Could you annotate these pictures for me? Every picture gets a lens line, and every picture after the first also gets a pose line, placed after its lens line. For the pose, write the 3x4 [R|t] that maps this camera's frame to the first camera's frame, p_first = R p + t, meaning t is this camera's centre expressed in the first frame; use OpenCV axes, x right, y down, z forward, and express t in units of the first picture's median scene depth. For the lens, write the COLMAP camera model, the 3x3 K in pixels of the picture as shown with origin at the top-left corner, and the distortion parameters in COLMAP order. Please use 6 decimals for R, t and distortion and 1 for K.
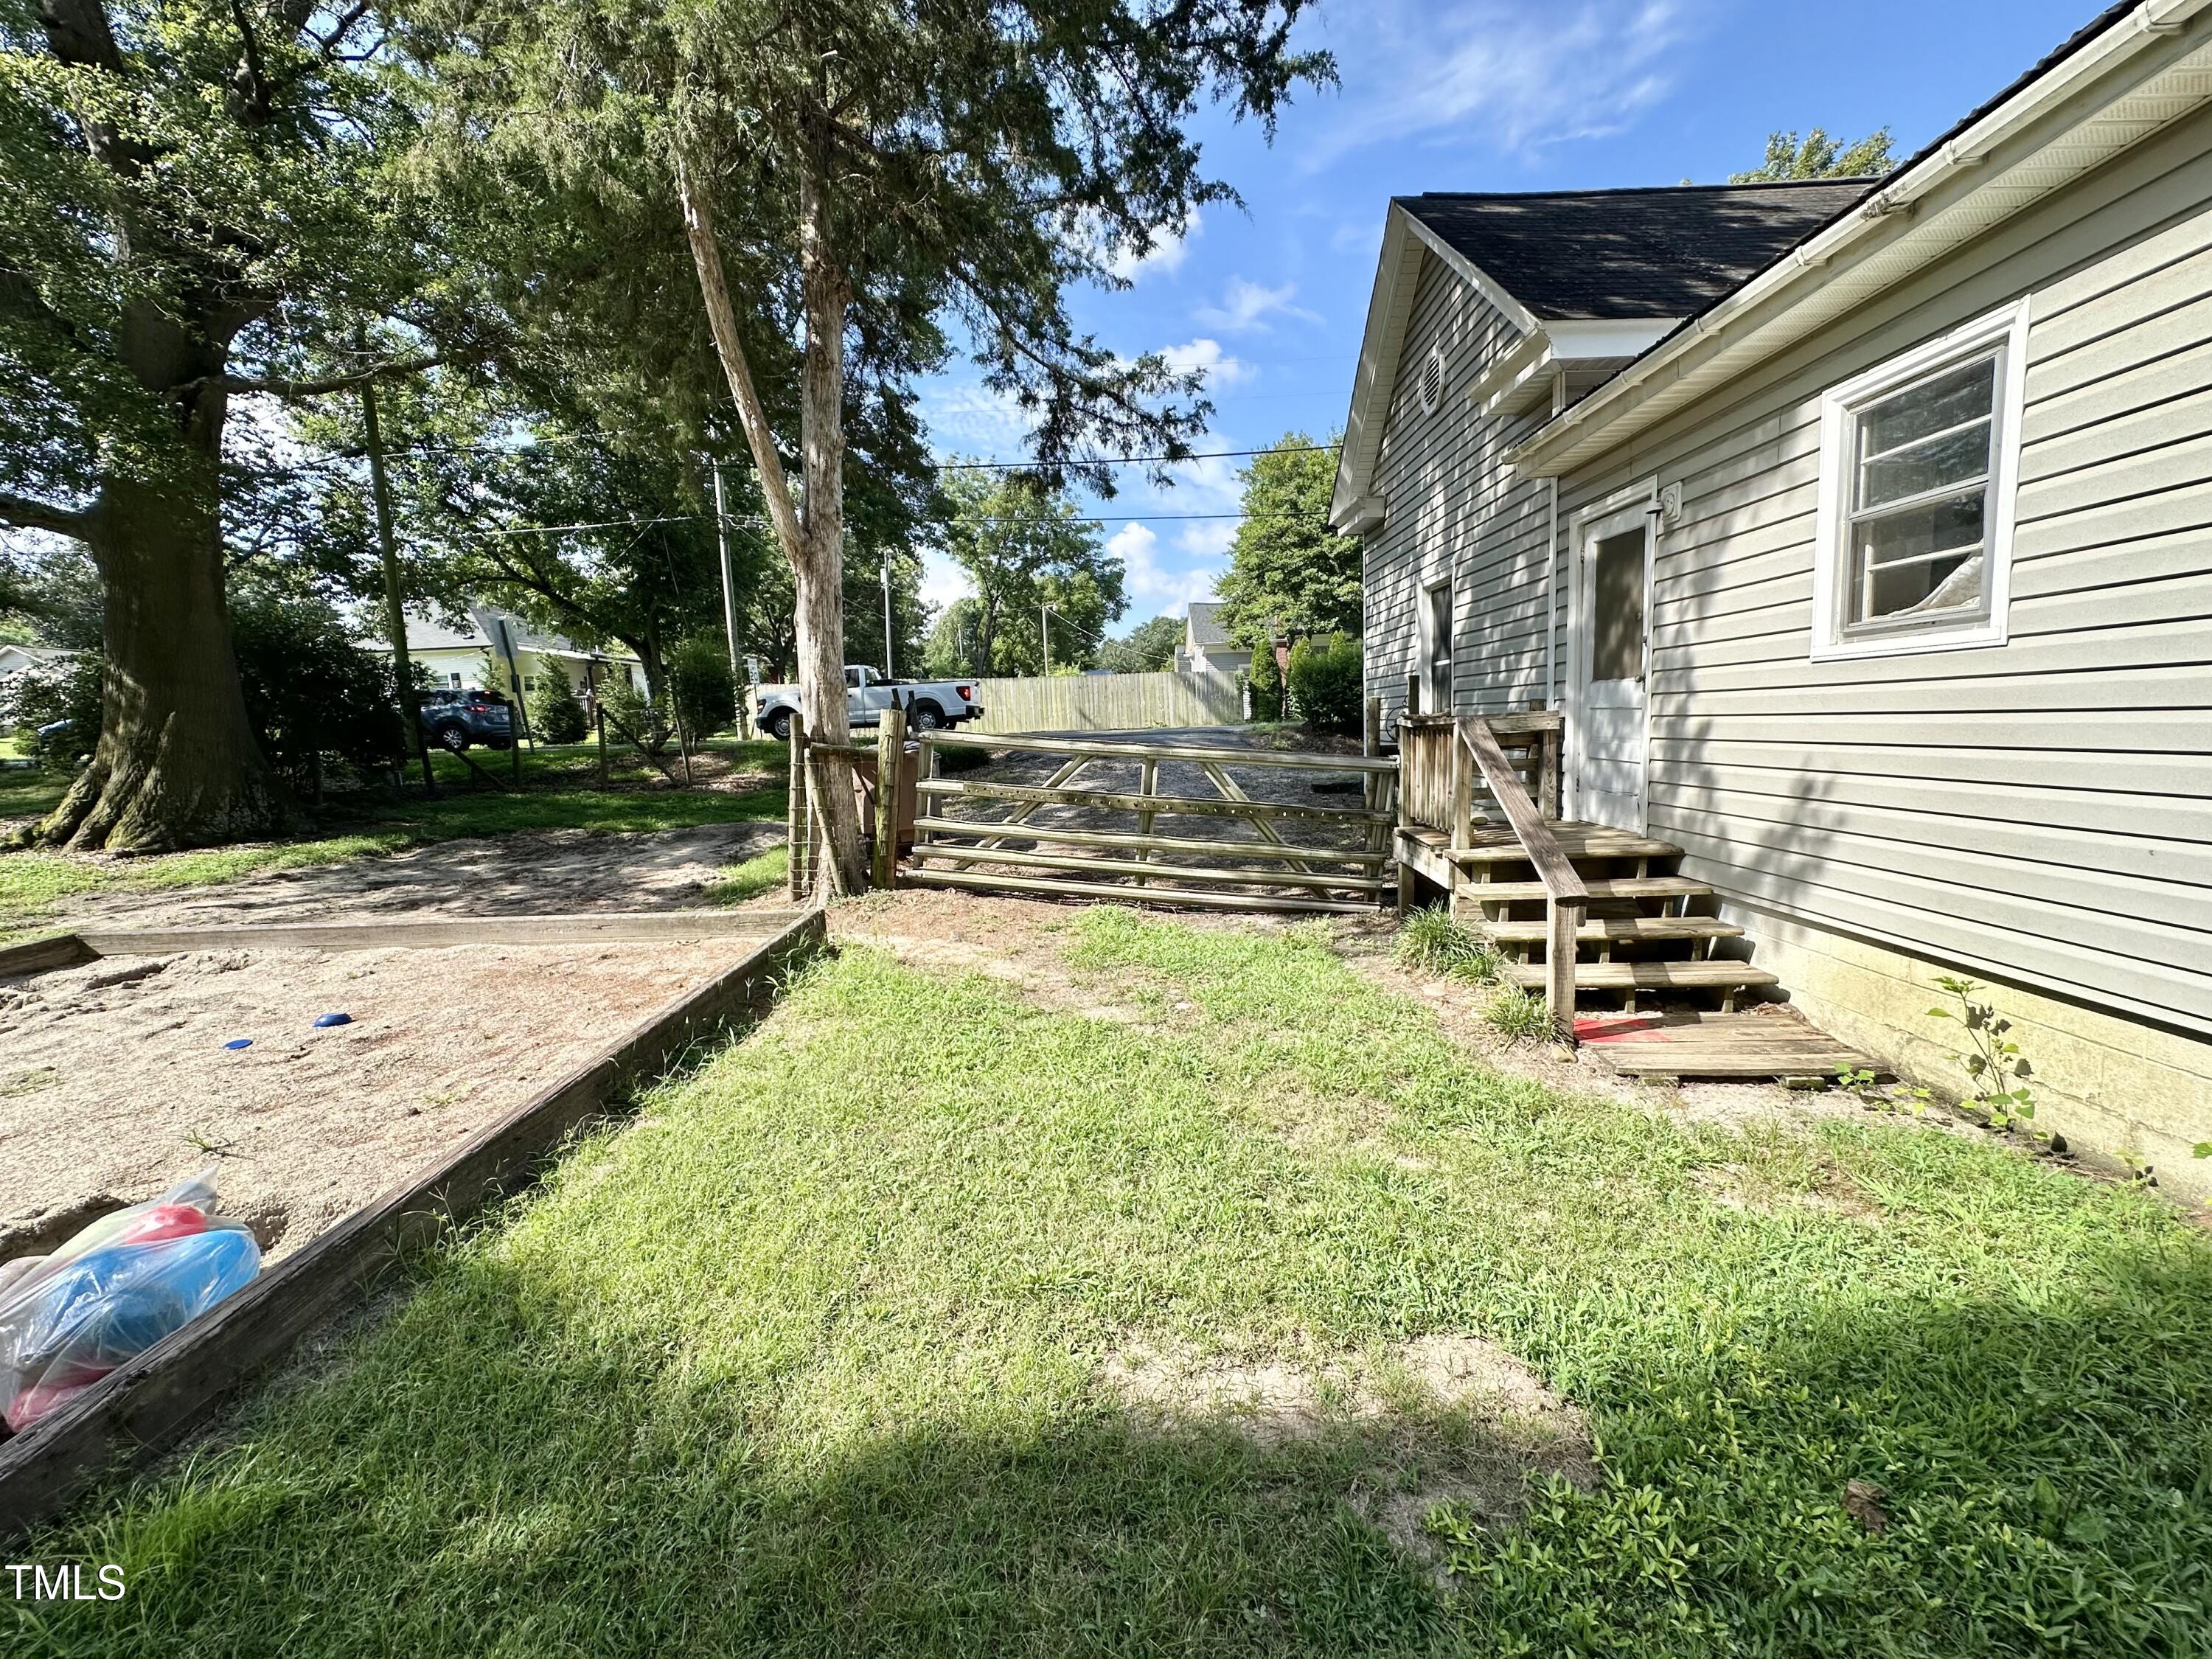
lens RADIAL K [[883.5, 0, 1106.0], [0, 883.5, 829.5], [0, 0, 1]] dist [-0.001197, 0.000153]
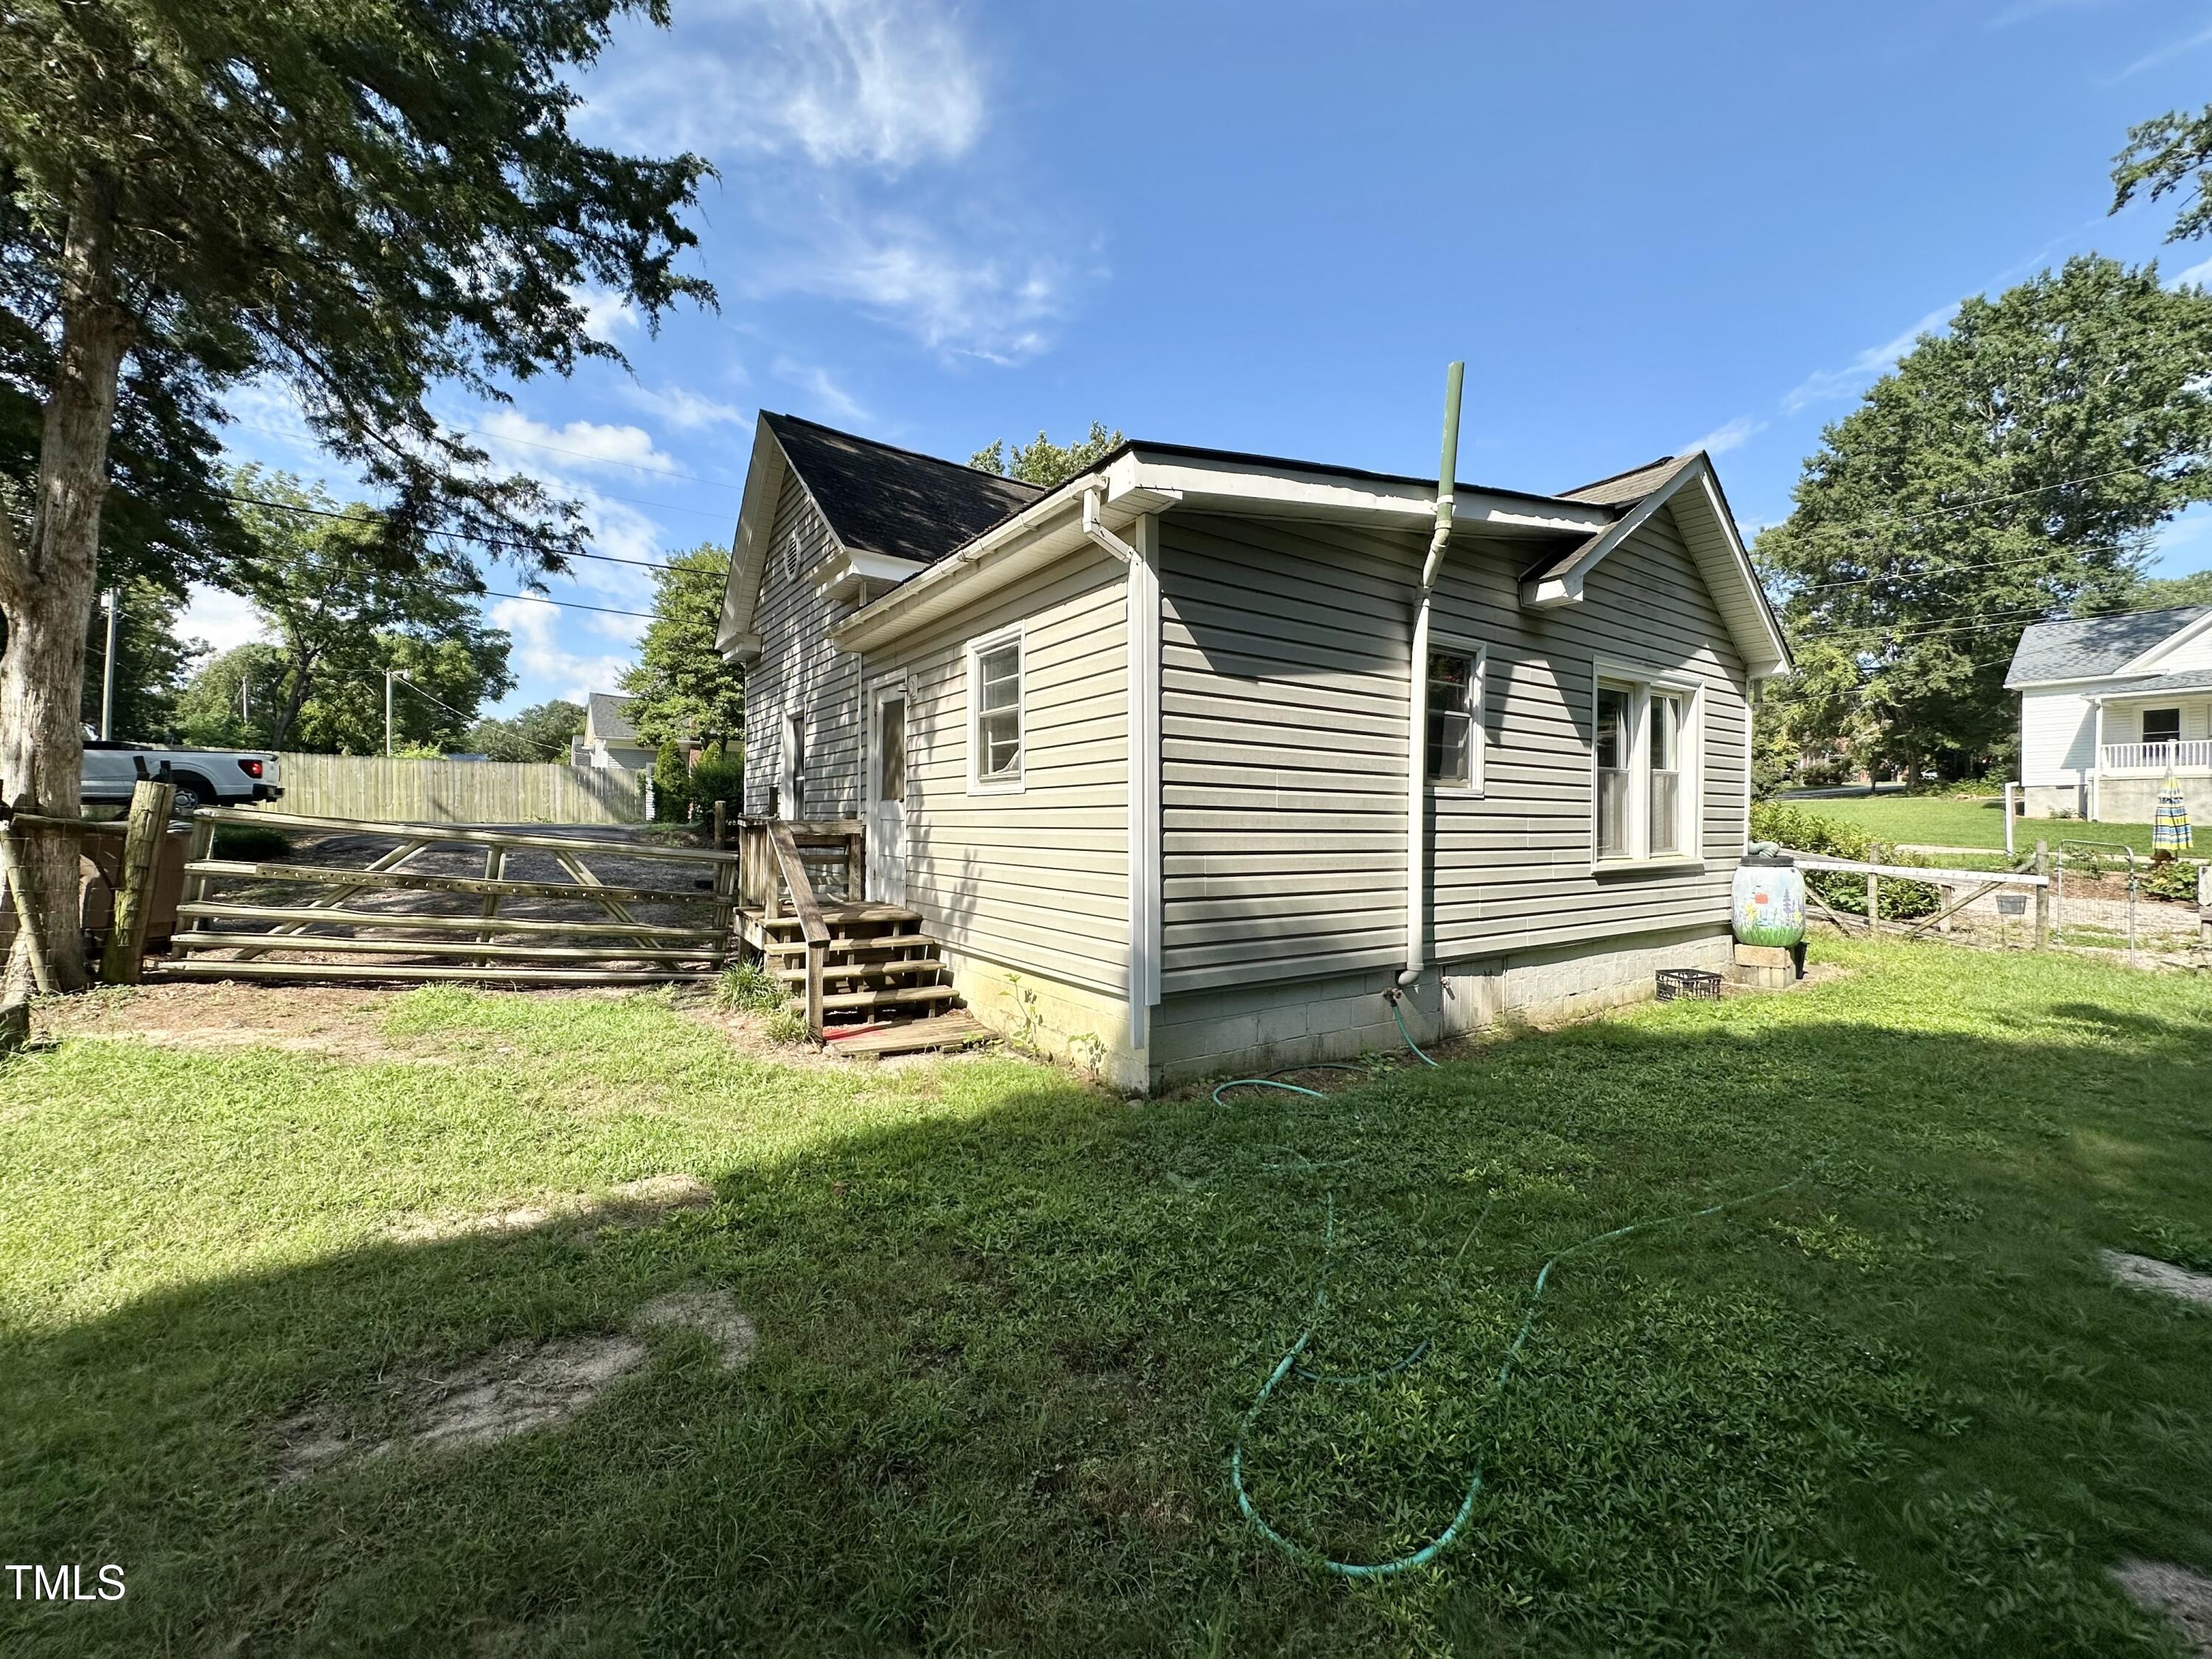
lens RADIAL K [[883.5, 0, 1106.0], [0, 883.5, 829.5], [0, 0, 1]] dist [-0.001197, 0.000153]
pose [[0.814136, 0.044671, 0.578953, 0.022988], [0.026856, 0.993073, -0.114389, 0.033378], [-0.580052, 0.108676, 0.807297, -0.229344]]
